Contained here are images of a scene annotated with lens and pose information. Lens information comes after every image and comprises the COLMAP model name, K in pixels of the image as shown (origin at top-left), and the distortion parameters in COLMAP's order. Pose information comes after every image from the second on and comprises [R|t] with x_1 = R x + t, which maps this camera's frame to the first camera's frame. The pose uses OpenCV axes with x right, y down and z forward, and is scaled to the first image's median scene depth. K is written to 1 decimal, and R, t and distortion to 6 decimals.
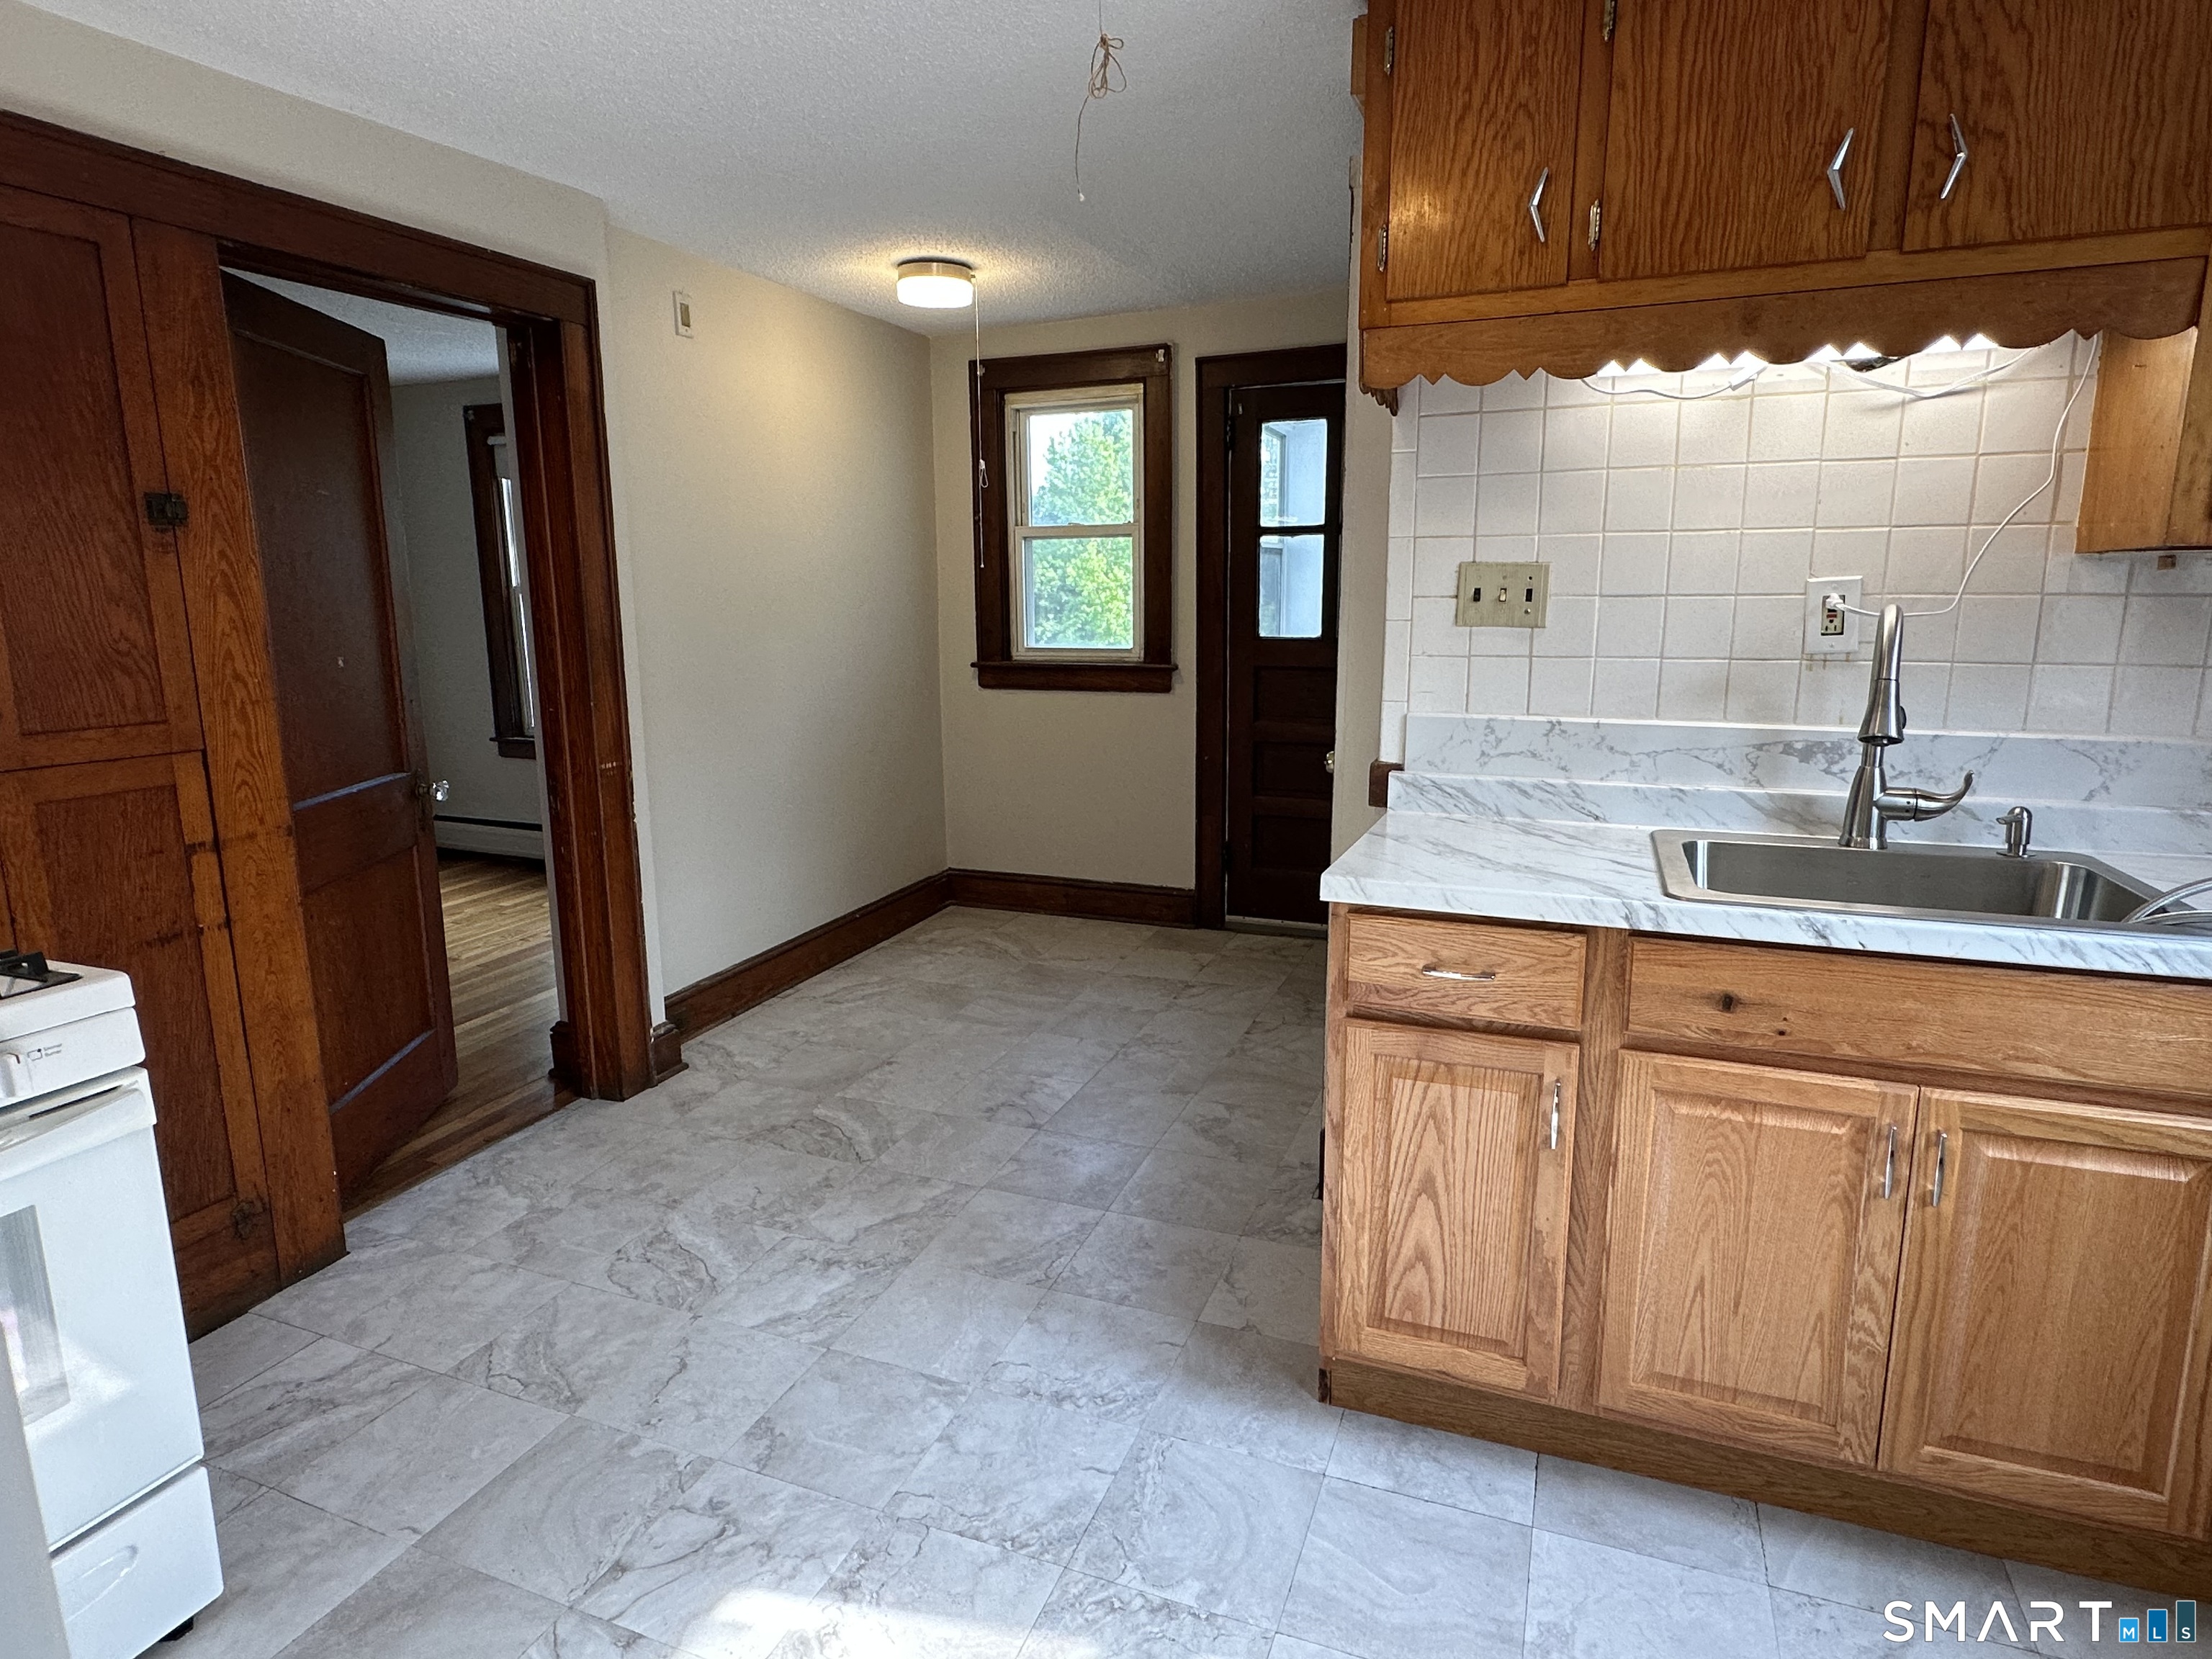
lens RADIAL K [[1209.3, 0, 1107.0], [0, 1209.3, 824.1], [0, 0, 1]] dist [-0.011293, 0.001894]
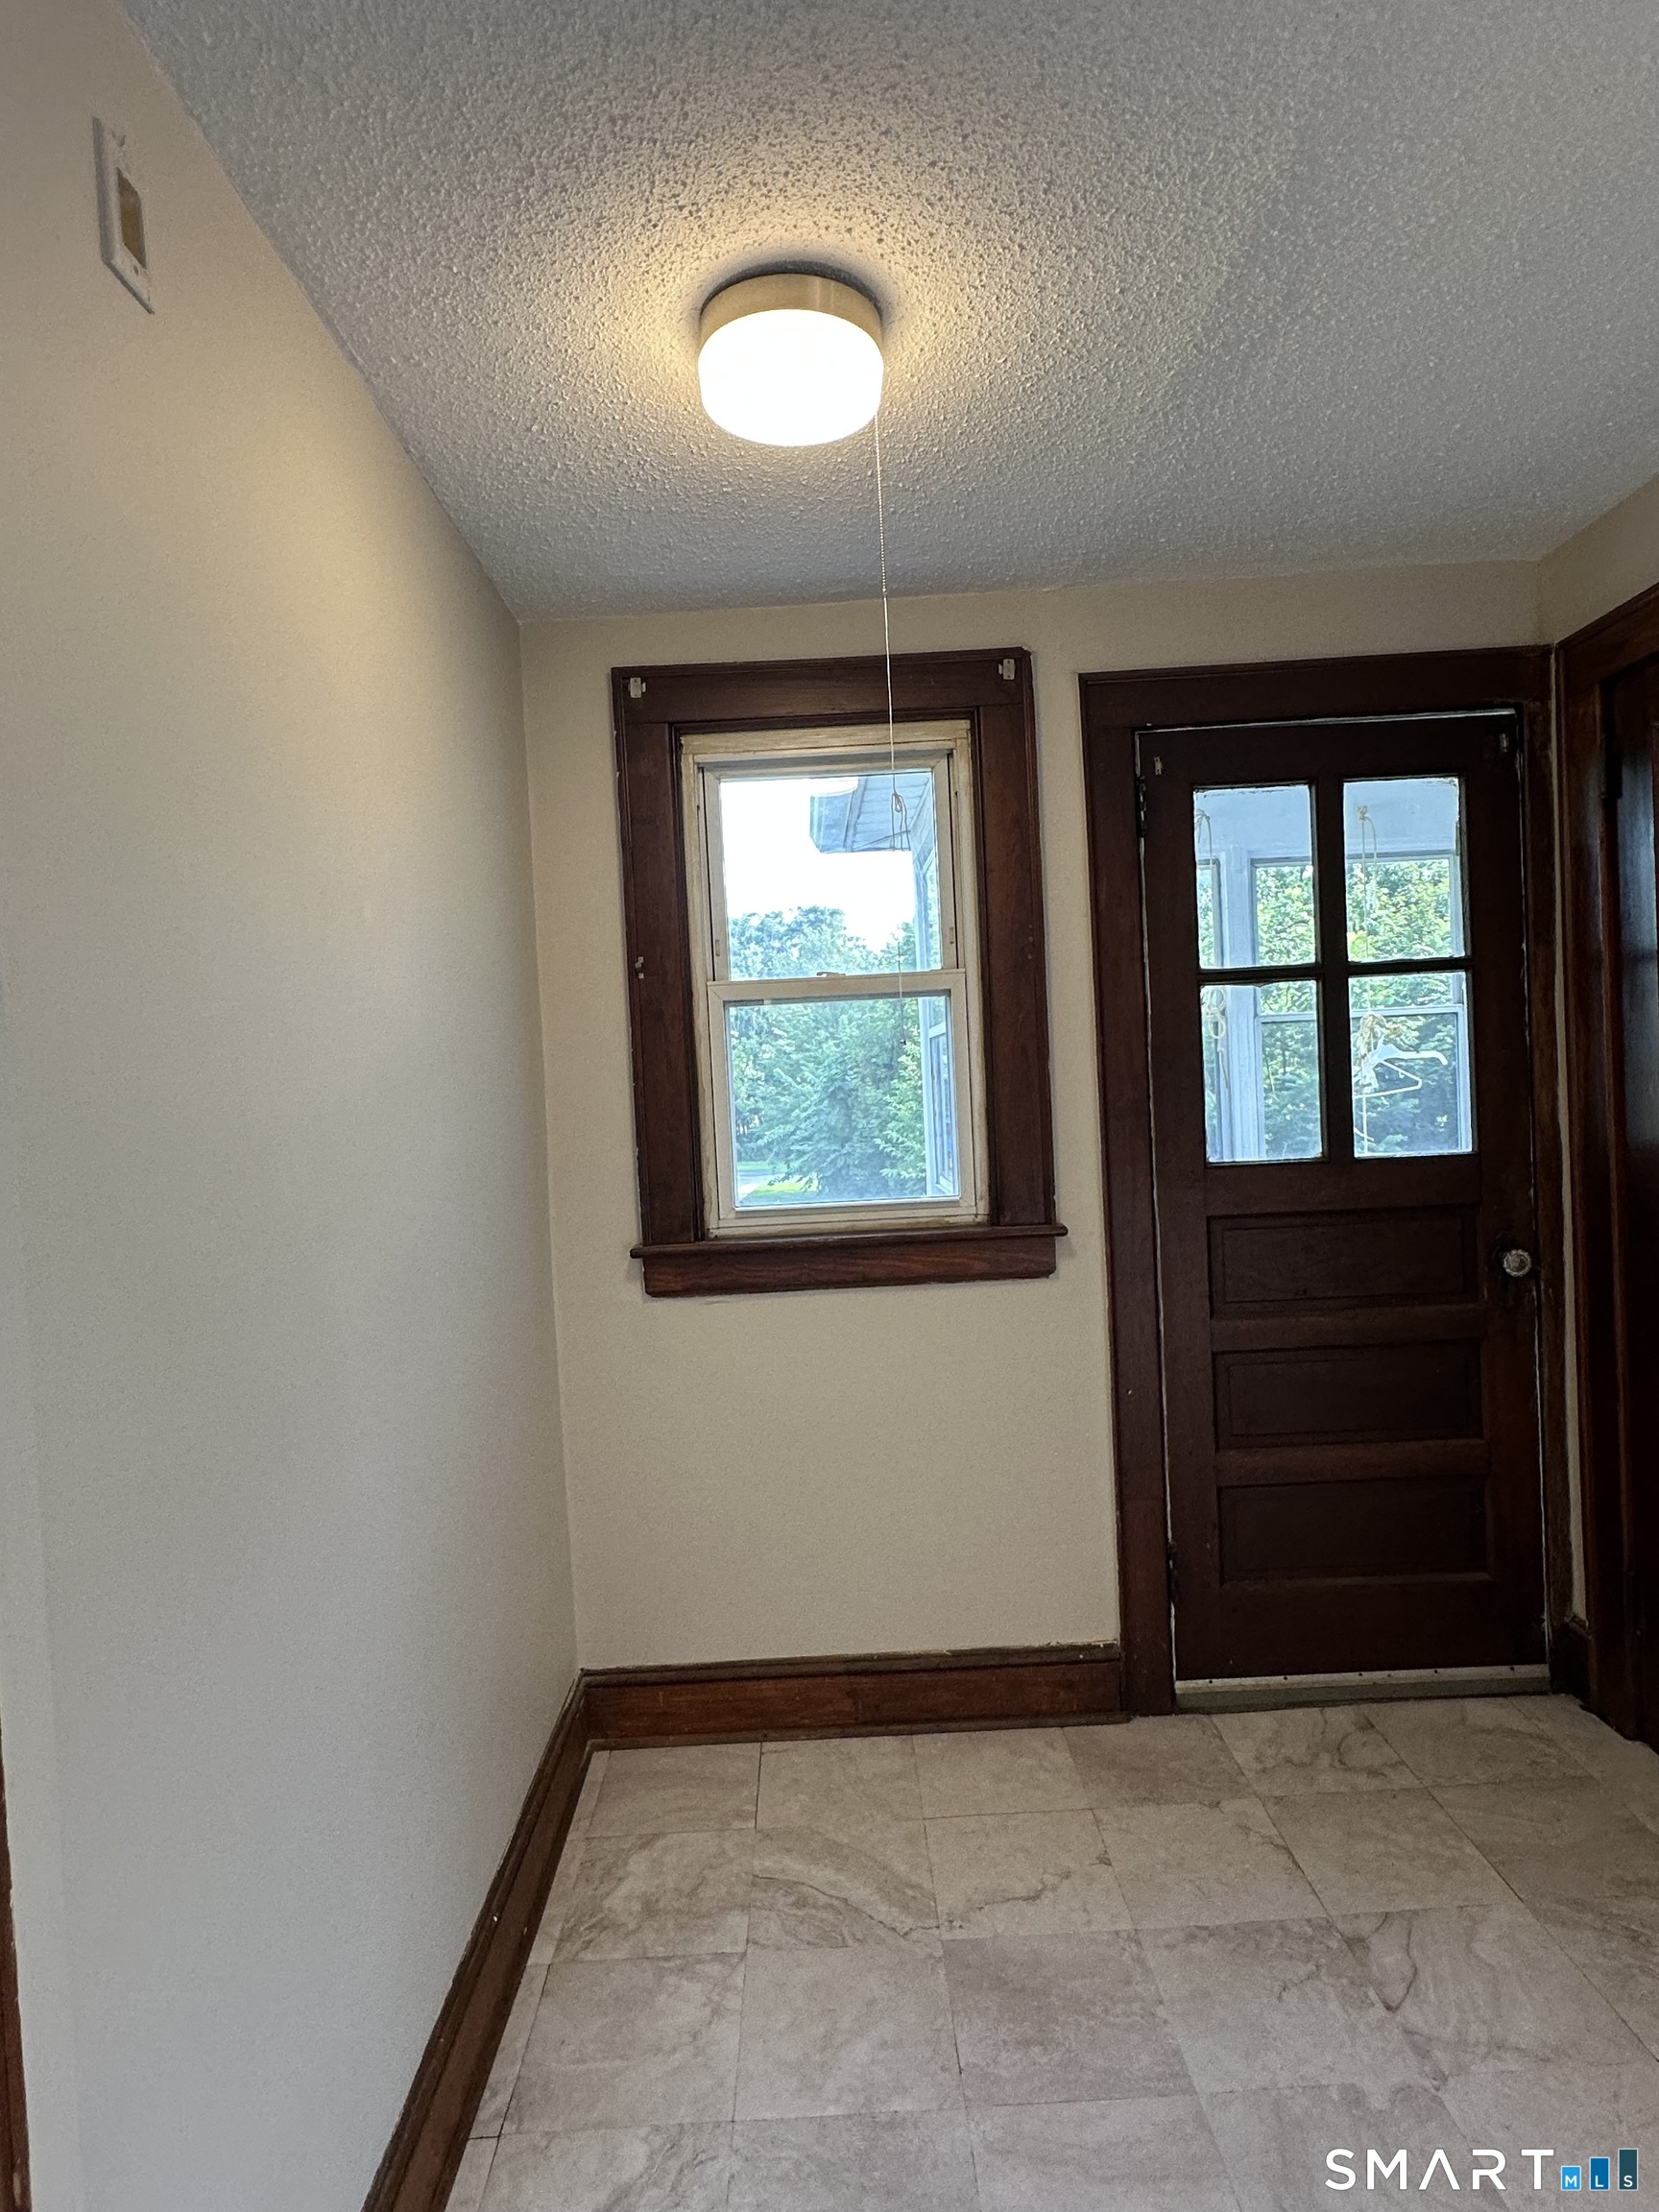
lens RADIAL K [[1209.3, 0, 826.3], [0, 1209.3, 1116.5], [0, 0, 1]] dist [-0.011293, 0.001894]
pose [[0.922956, -0.051153, 0.381491, -0.453887], [0.115958, 0.982035, -0.148865, -0.210060], [-0.367023, 0.181633, 0.912307, 1.023887]]
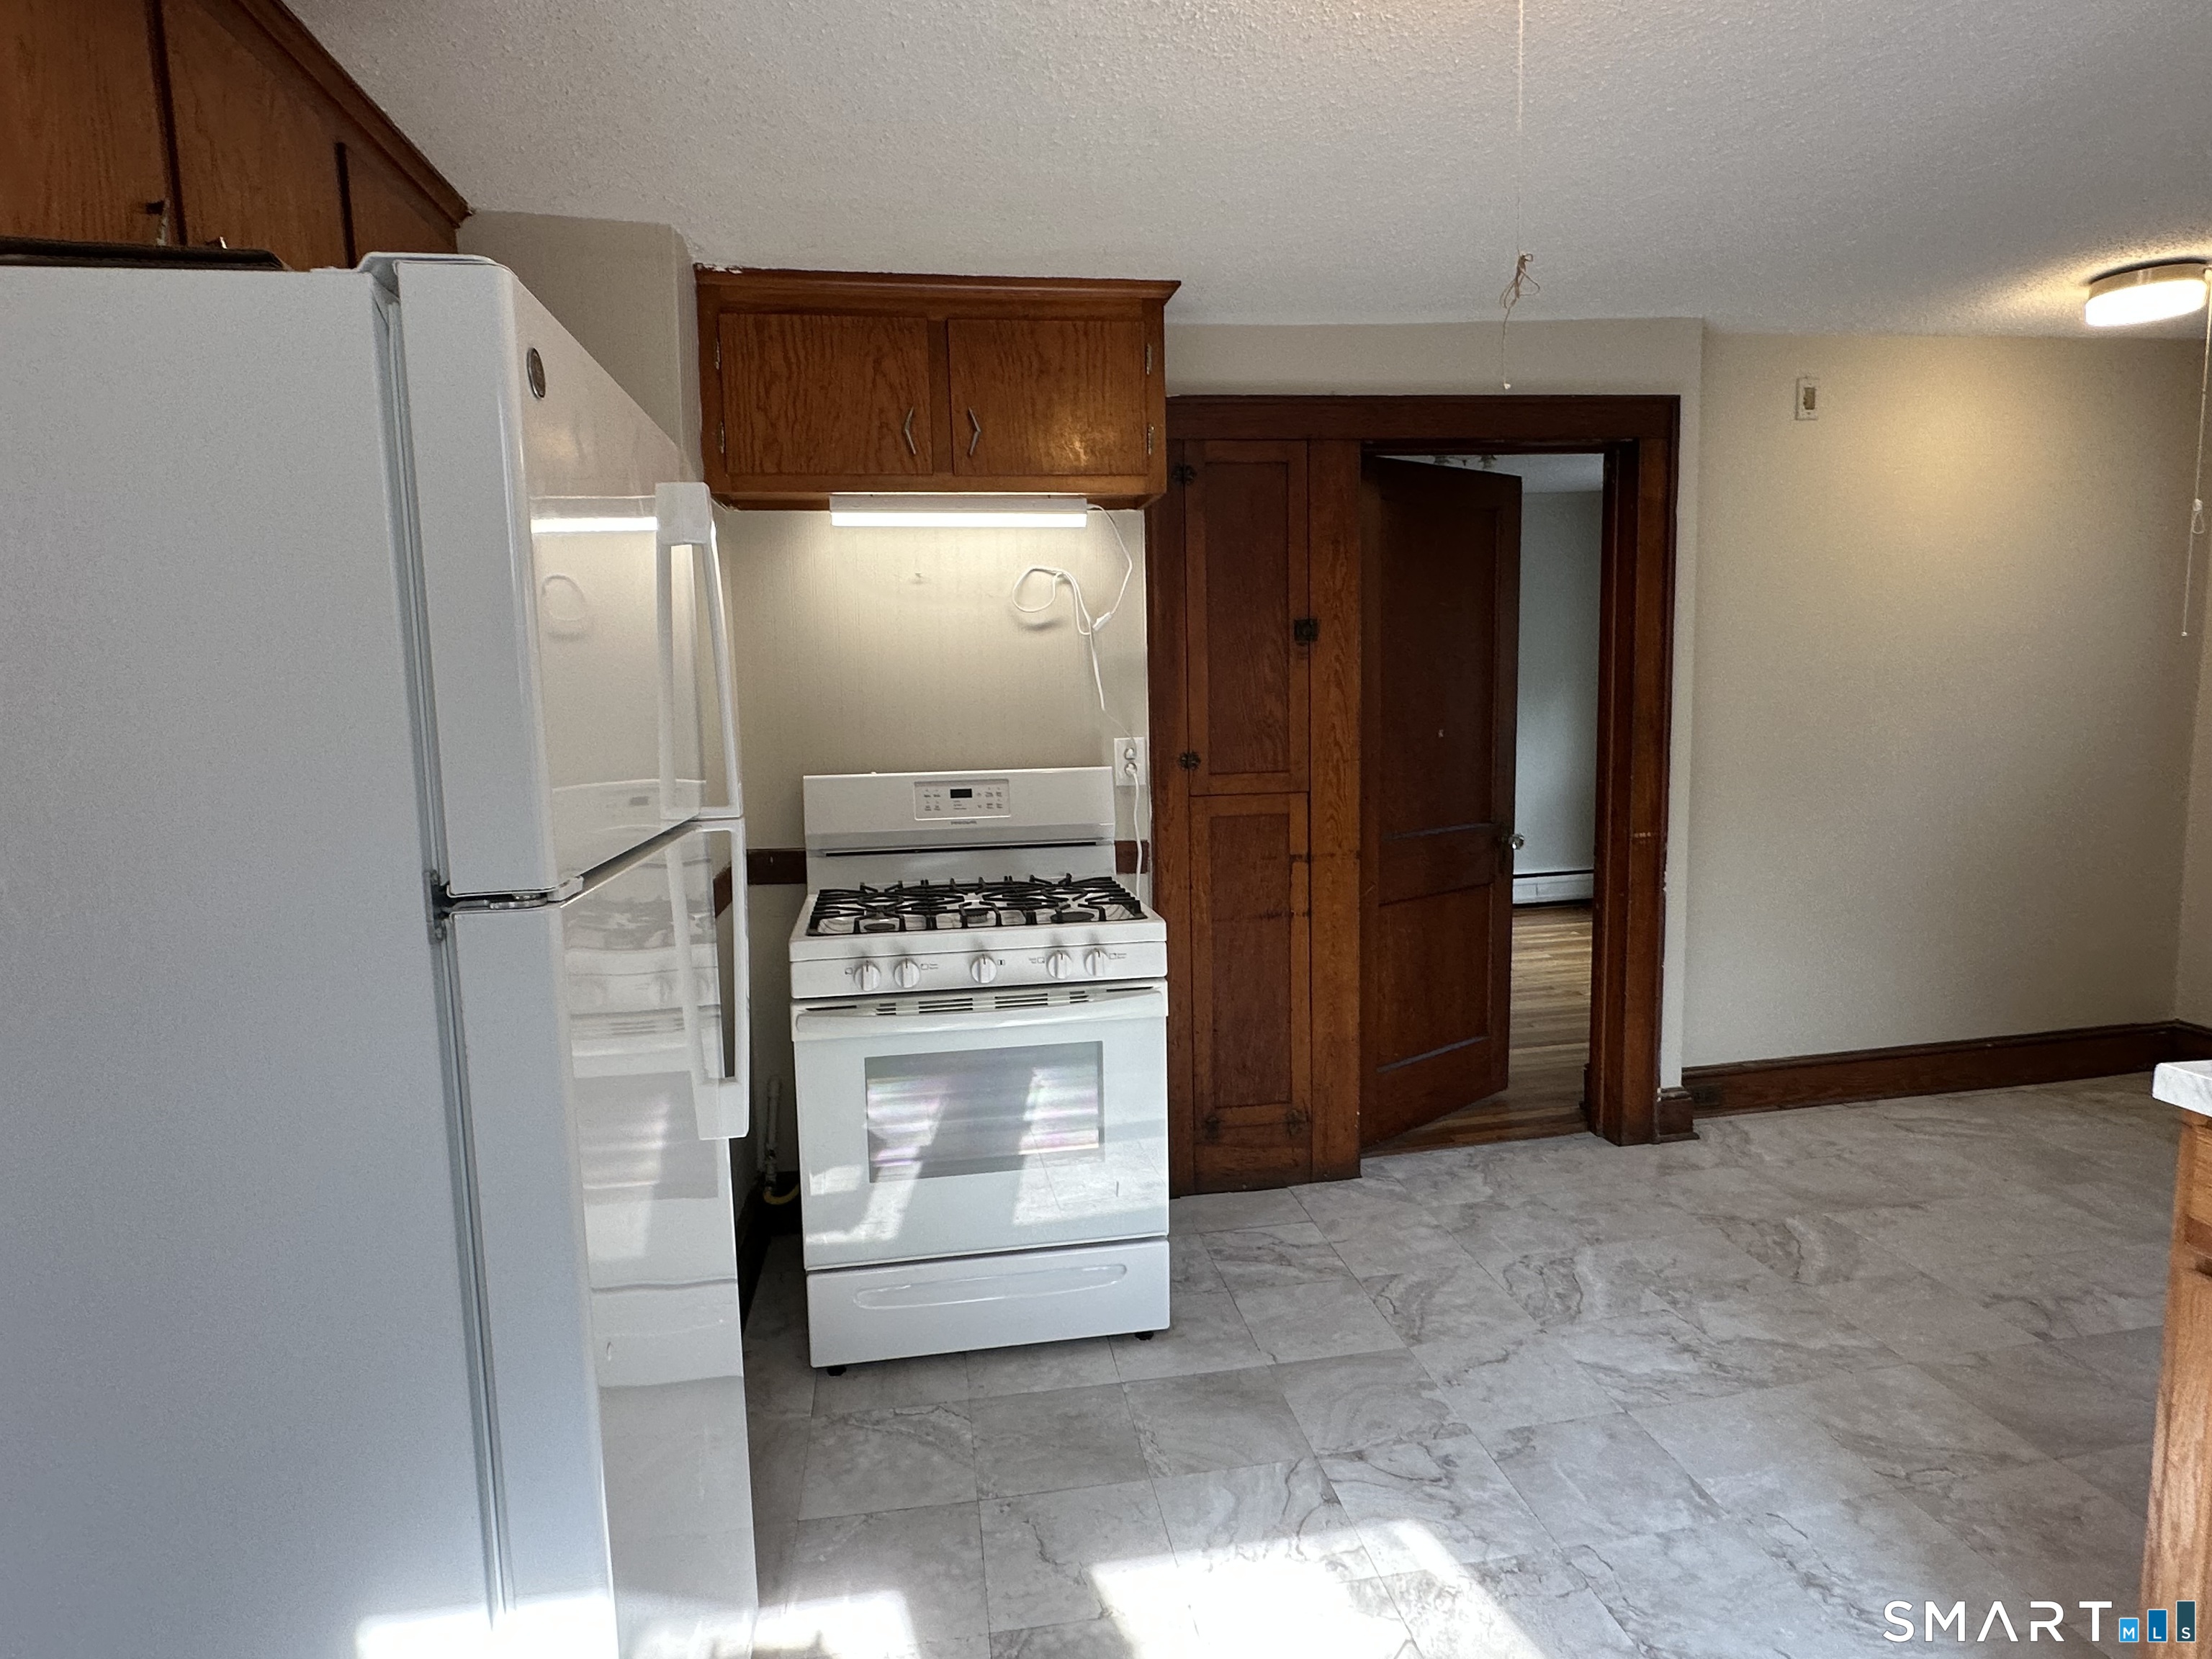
lens RADIAL K [[1209.3, 0, 1100.8], [0, 1209.3, 825.3], [0, 0, 1]] dist [-0.011293, 0.001894]
pose [[0.507506, 0.094889, -0.856408, 0.345284], [-0.139474, 0.989857, 0.027023, -0.023898], [0.850285, 0.105732, 0.515593, 0.032990]]
